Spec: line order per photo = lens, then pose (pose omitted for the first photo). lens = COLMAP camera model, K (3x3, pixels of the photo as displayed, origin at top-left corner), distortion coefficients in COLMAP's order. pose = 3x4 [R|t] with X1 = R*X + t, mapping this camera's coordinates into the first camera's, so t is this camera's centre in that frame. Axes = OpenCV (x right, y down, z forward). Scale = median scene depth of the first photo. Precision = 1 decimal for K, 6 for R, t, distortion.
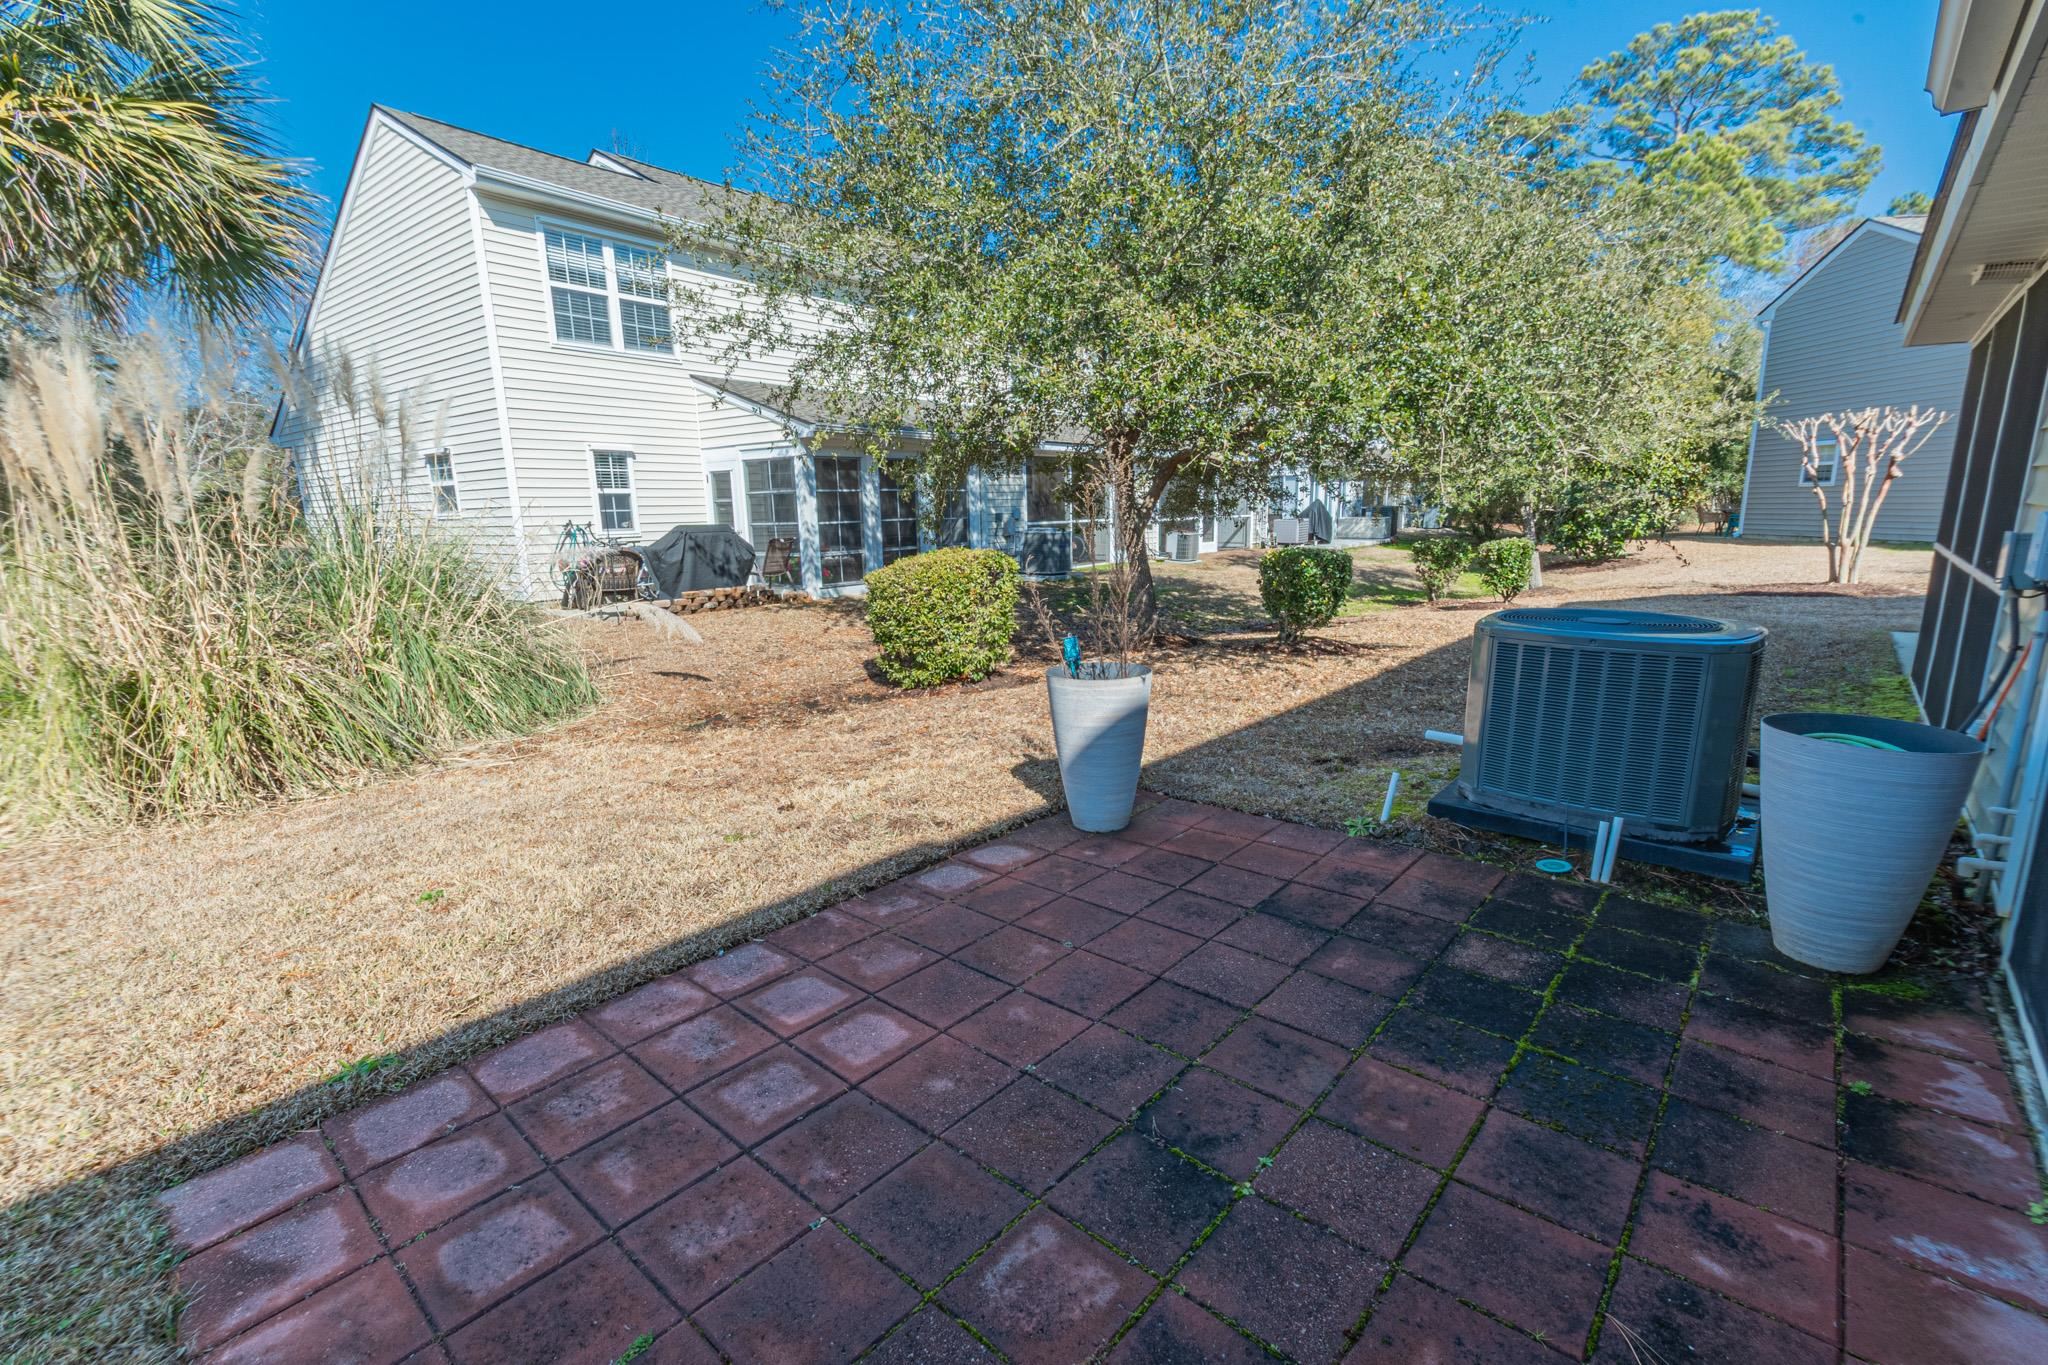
lens RADIAL K [[904.7, 0, 1016.8], [0, 904.7, 691.2], [0, 0, 1]] dist [0.006005, 0.000483]
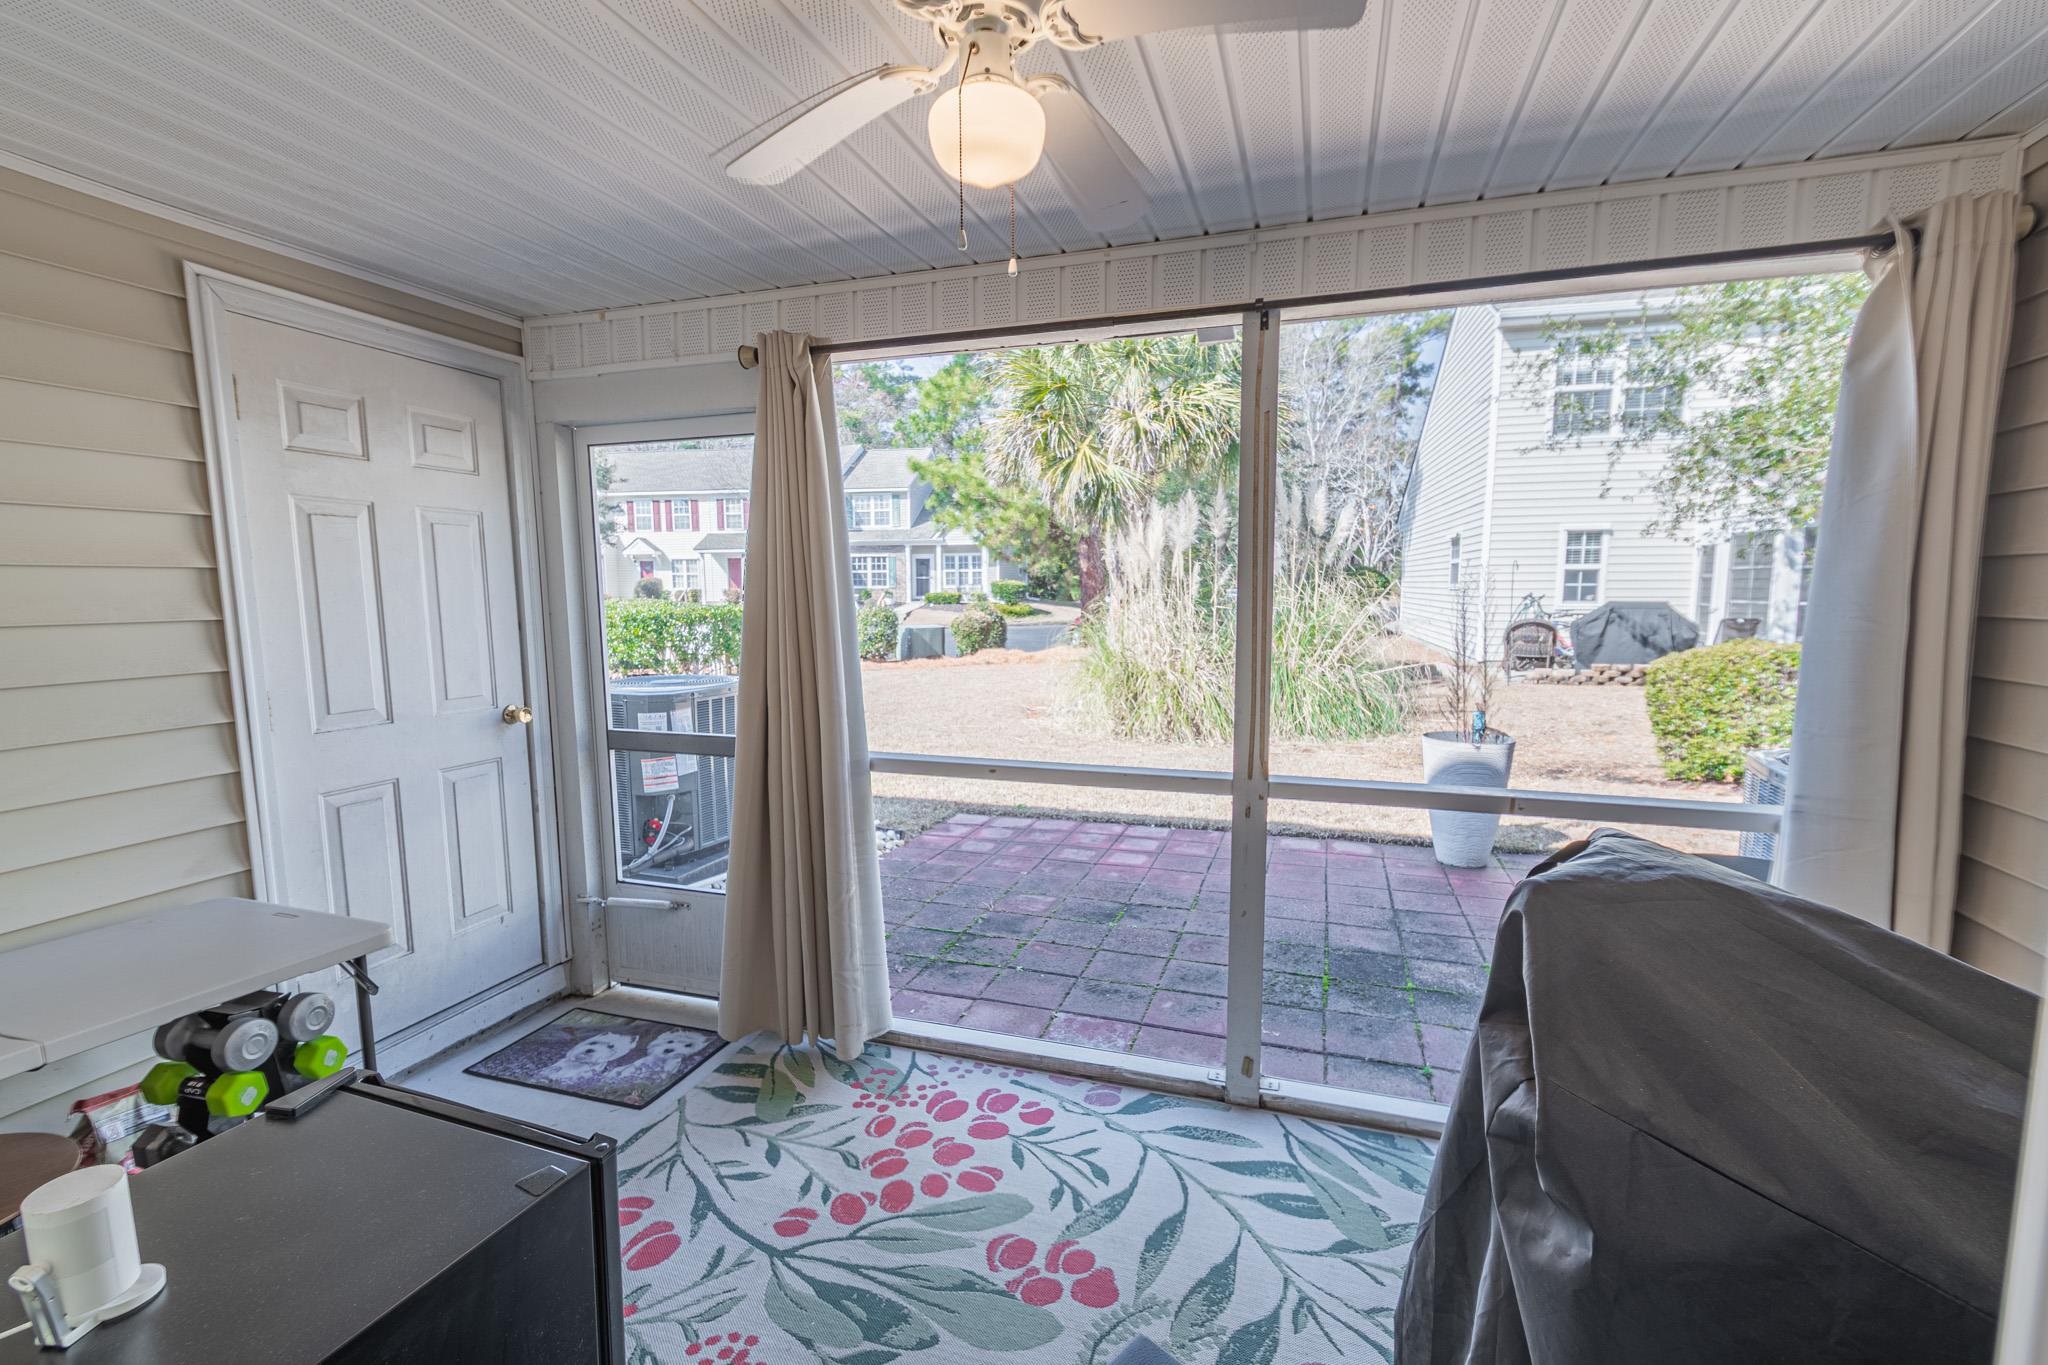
lens RADIAL K [[904.7, 0, 1016.8], [0, 904.7, 691.2], [0, 0, 1]] dist [0.006005, 0.000483]
pose [[0.397765, 0.126210, -0.908765, 1.406056], [-0.184418, 0.981276, 0.055561, -0.057444], [0.898762, 0.145492, 0.413593, -0.133748]]
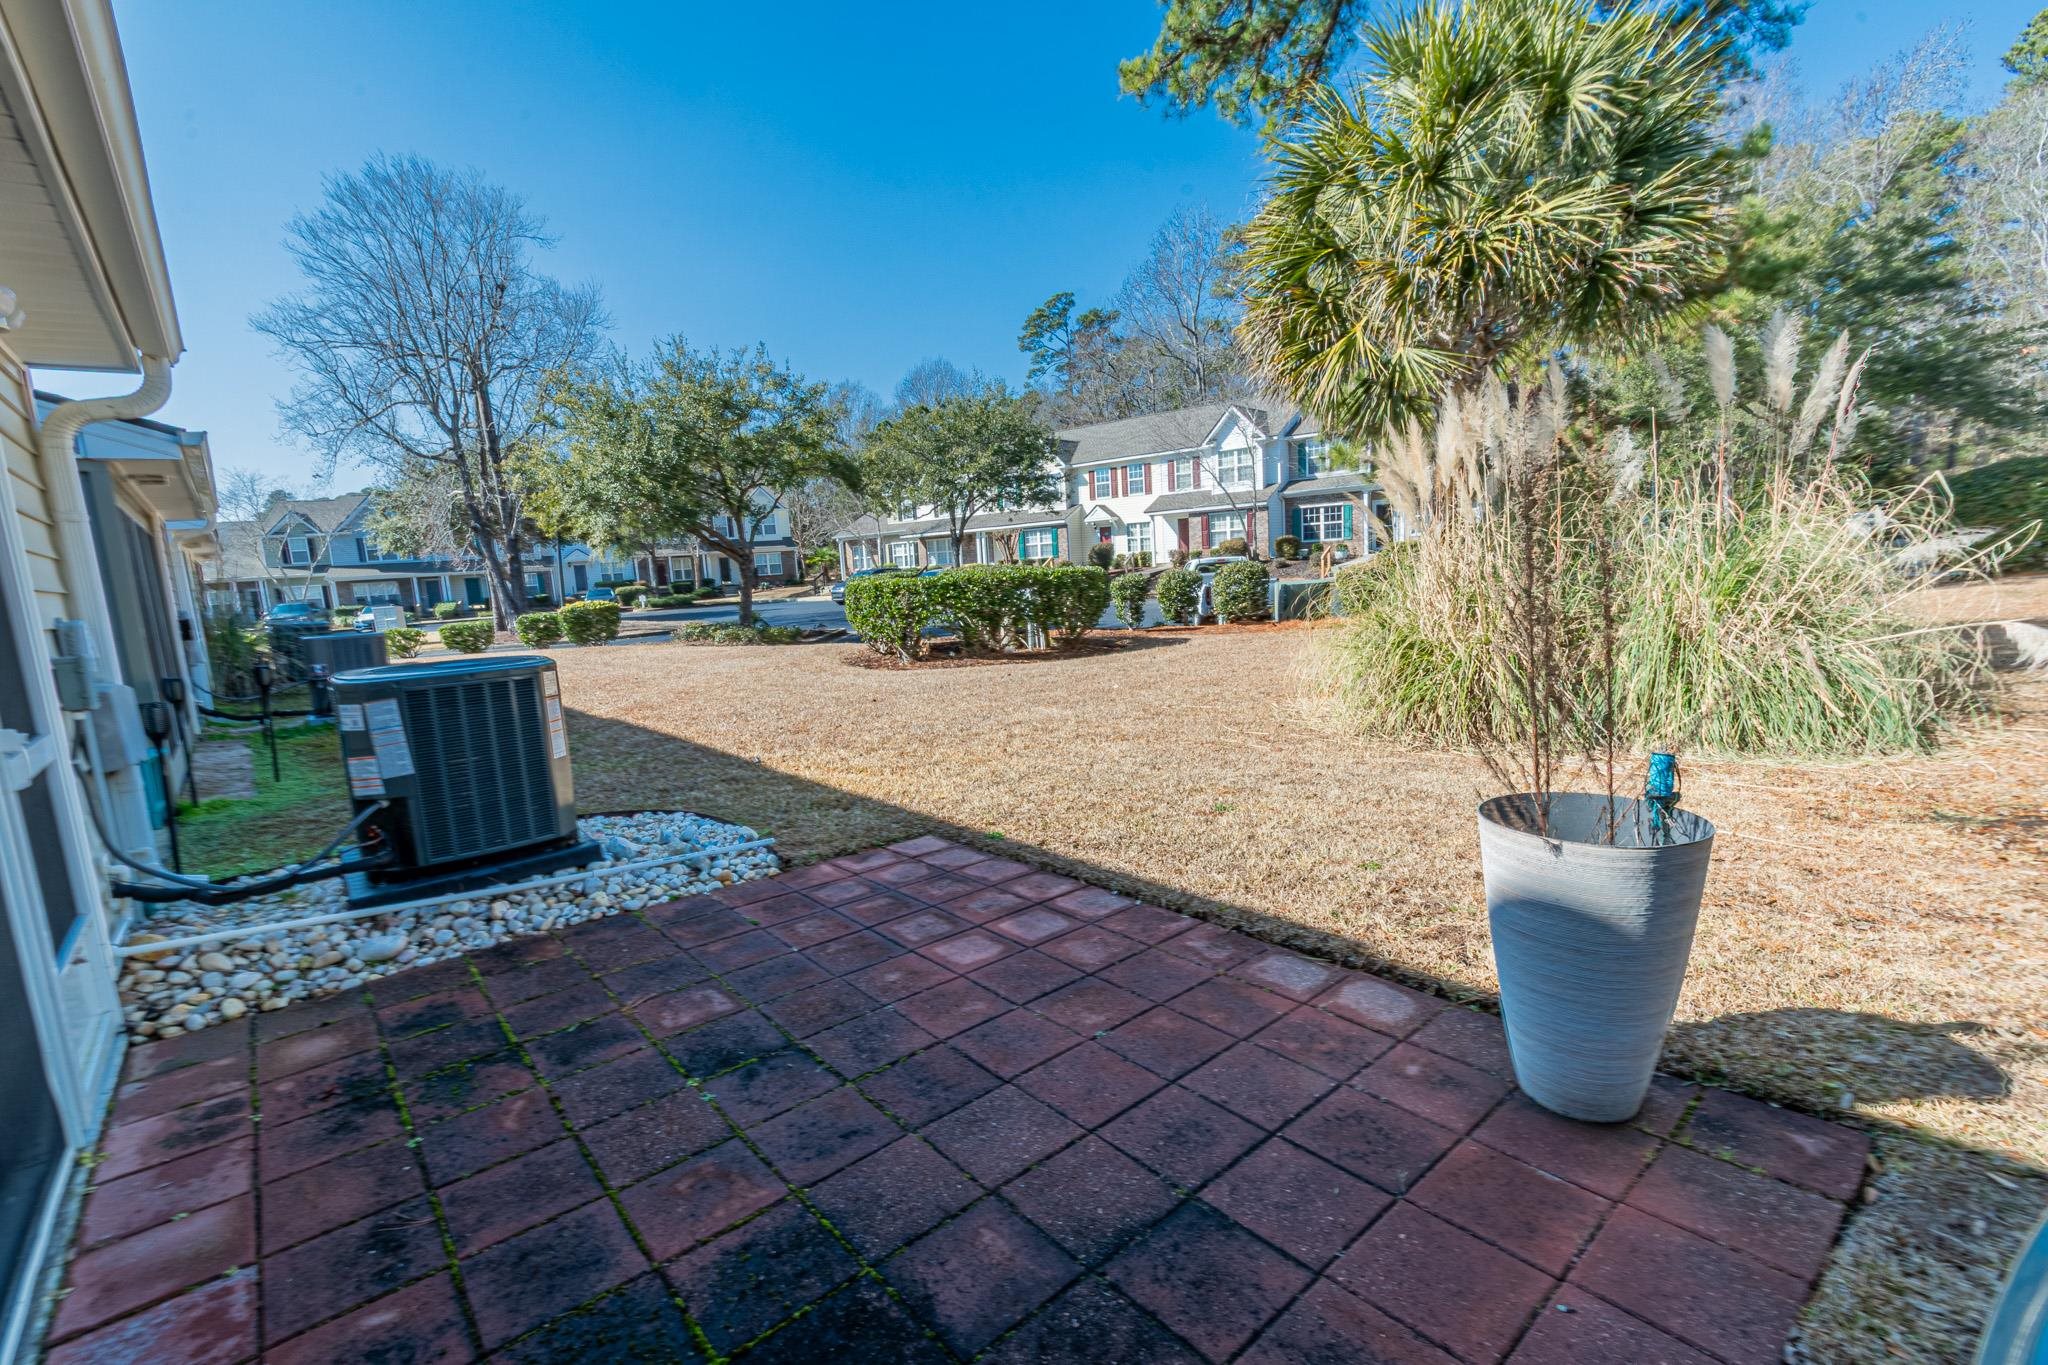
lens RADIAL K [[895.0, 0, 1022.0], [0, 895.0, 704.9], [0, 0, 1]] dist [0.008270, 0.000335]
pose [[-0.127347, 0.187111, -0.974049, 0.923724], [-0.136184, 0.969446, 0.204032, -0.218891], [0.982465, 0.158633, -0.097975, 1.023138]]
